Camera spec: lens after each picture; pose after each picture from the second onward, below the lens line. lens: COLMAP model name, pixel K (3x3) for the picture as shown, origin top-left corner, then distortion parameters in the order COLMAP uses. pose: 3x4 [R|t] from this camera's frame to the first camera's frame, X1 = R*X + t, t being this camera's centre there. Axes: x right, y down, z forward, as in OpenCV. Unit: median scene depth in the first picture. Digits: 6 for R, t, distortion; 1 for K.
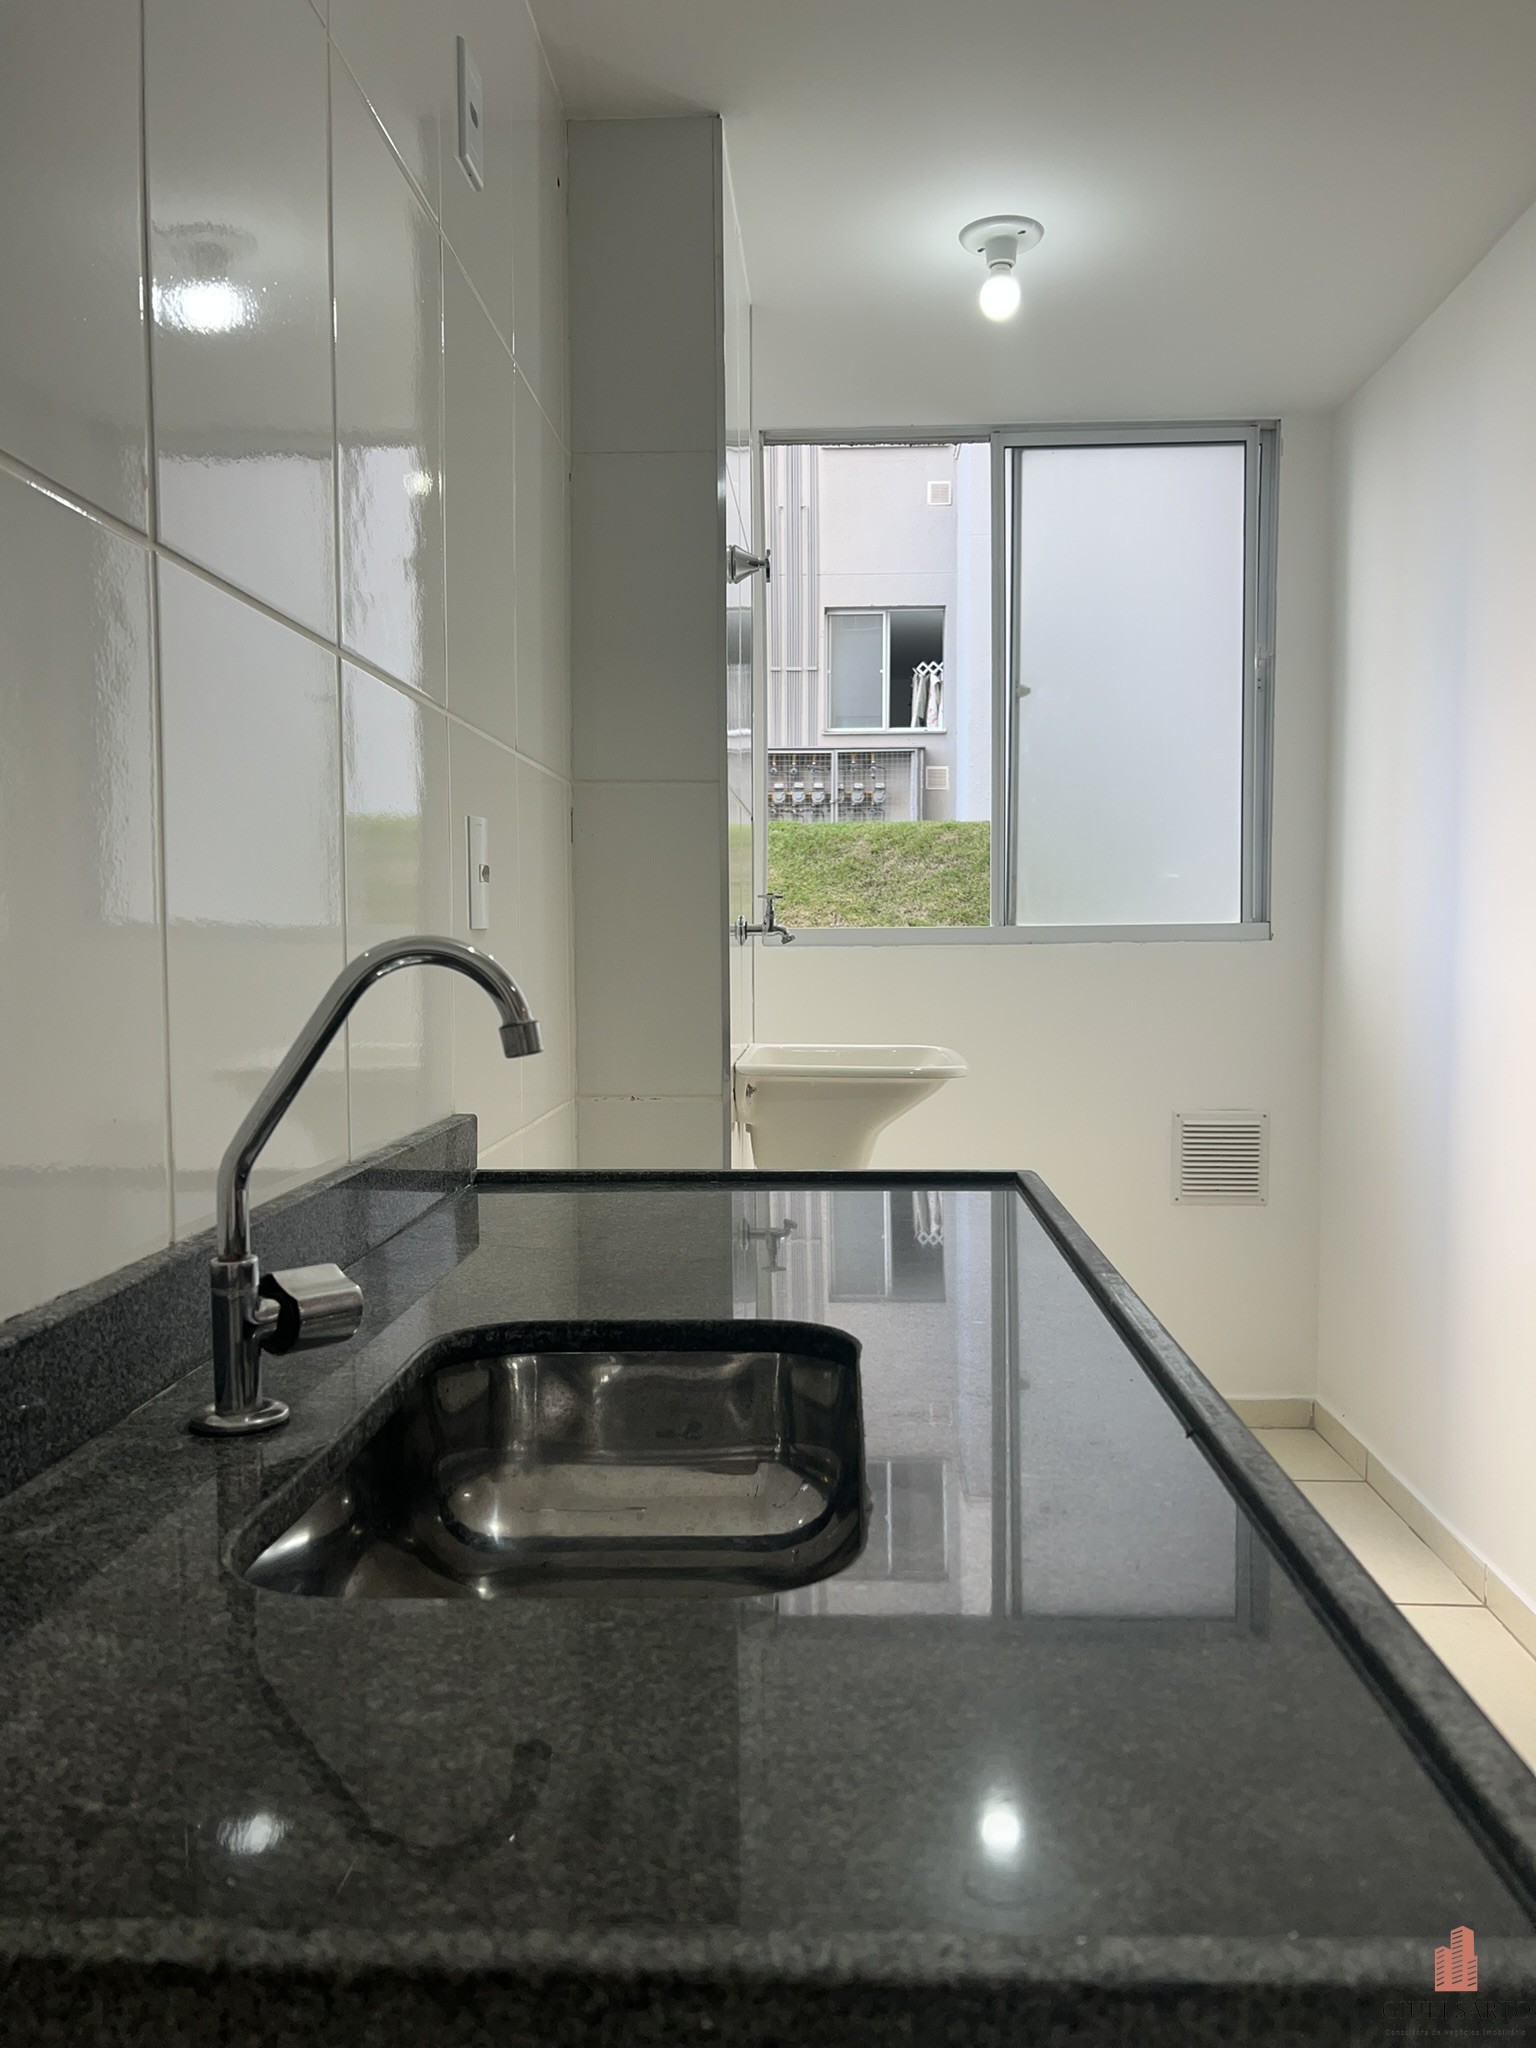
lens RADIAL K [[1529.2, 0, 771.2], [0, 1529.2, 1052.4], [0, 0, 1]] dist [0.049236, -0.061724]
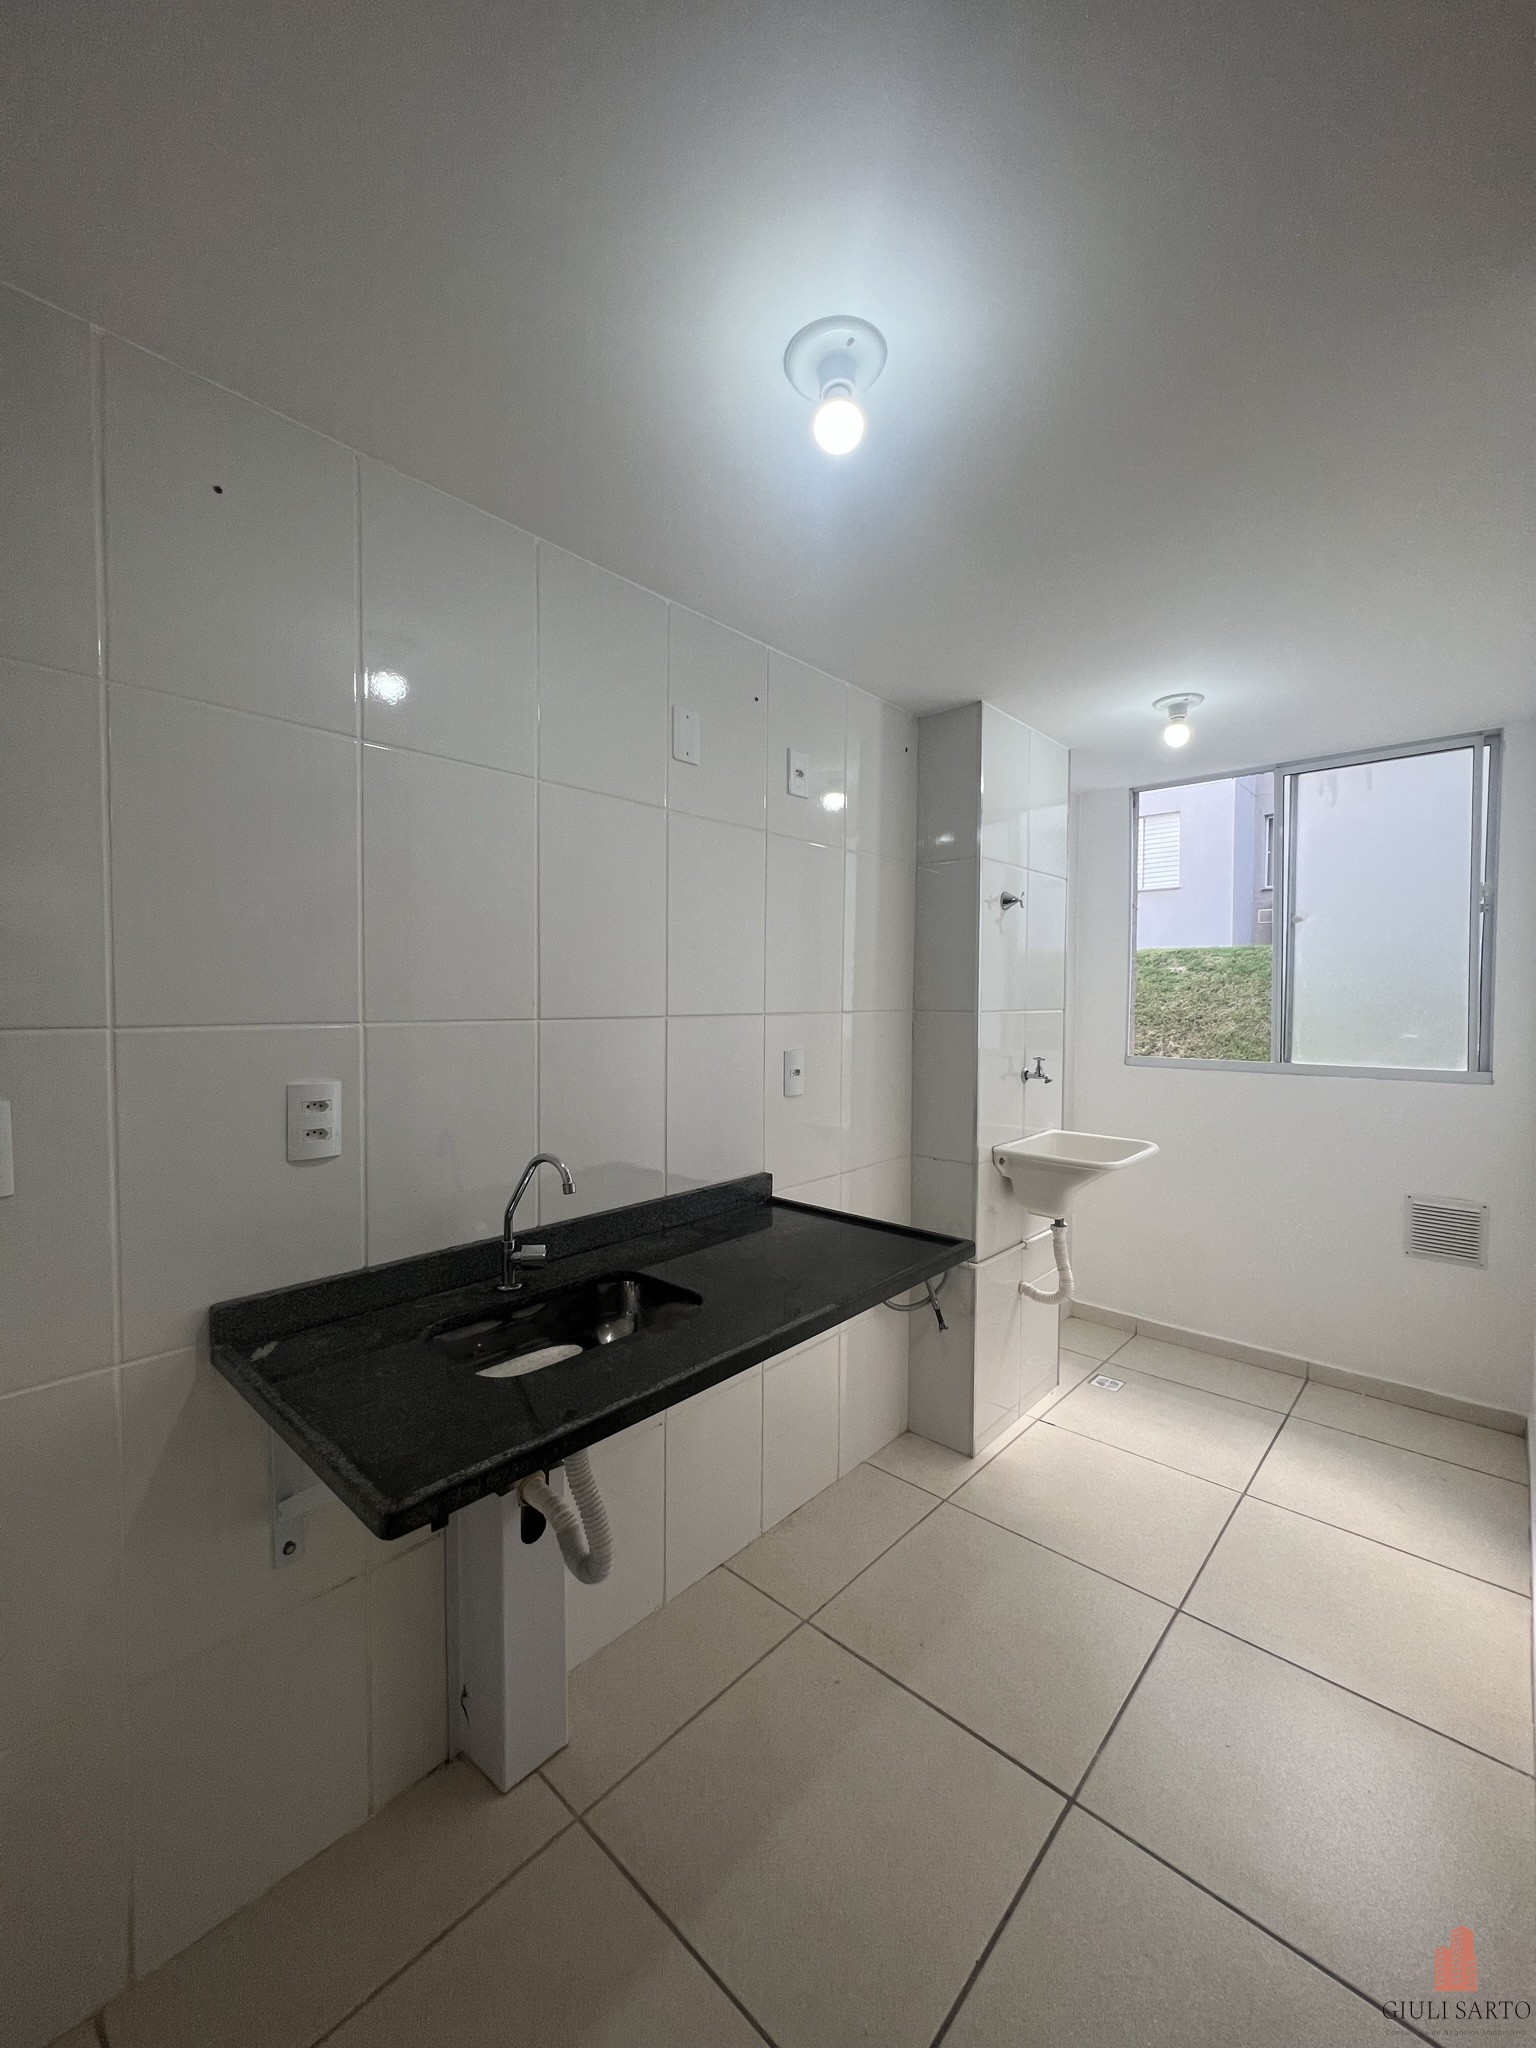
lens RADIAL K [[817.7, 0, 762.0], [0, 817.7, 1024.3], [0, 0, 1]] dist [-0.004154, 0.001154]
pose [[0.771001, 0.030020, -0.636126, 0.393992], [-0.053885, 0.998381, -0.018193, -0.109992], [0.634550, 0.048304, 0.771371, -0.026932]]
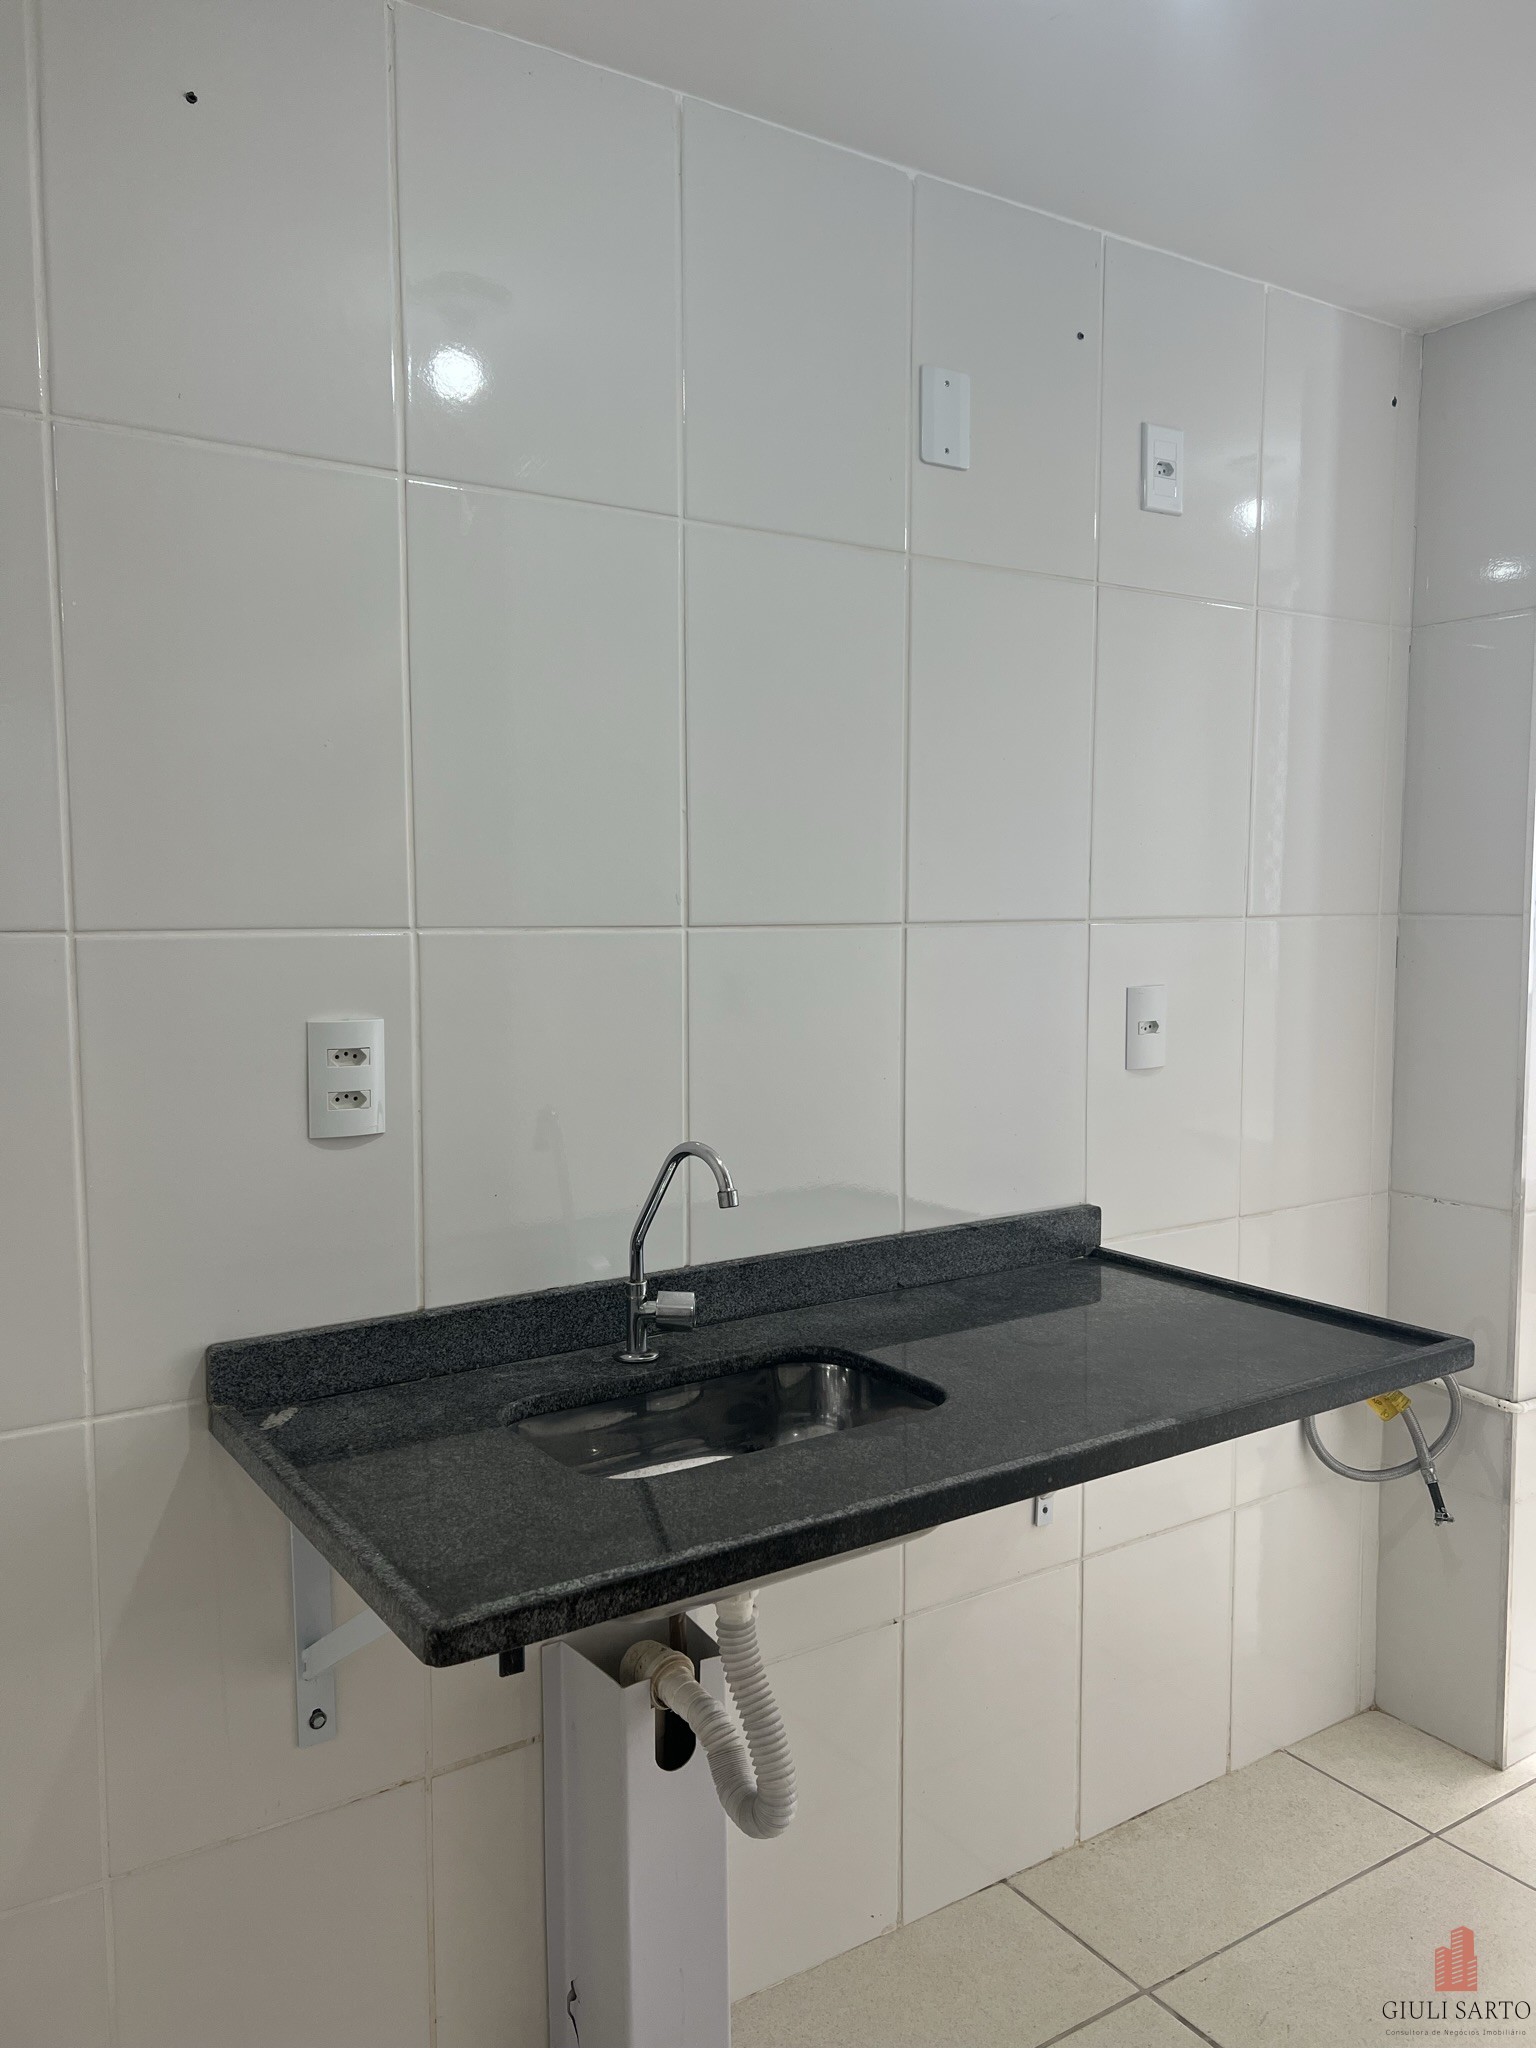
lens RADIAL K [[1529.2, 0, 770.7], [0, 1529.2, 1039.0], [0, 0, 1]] dist [0.049236, -0.061724]
pose [[0.591721, 0.071620, -0.802955, 0.457045], [-0.057098, 0.997268, 0.046875, -0.098923], [0.804119, 0.018110, 0.594193, -0.039835]]
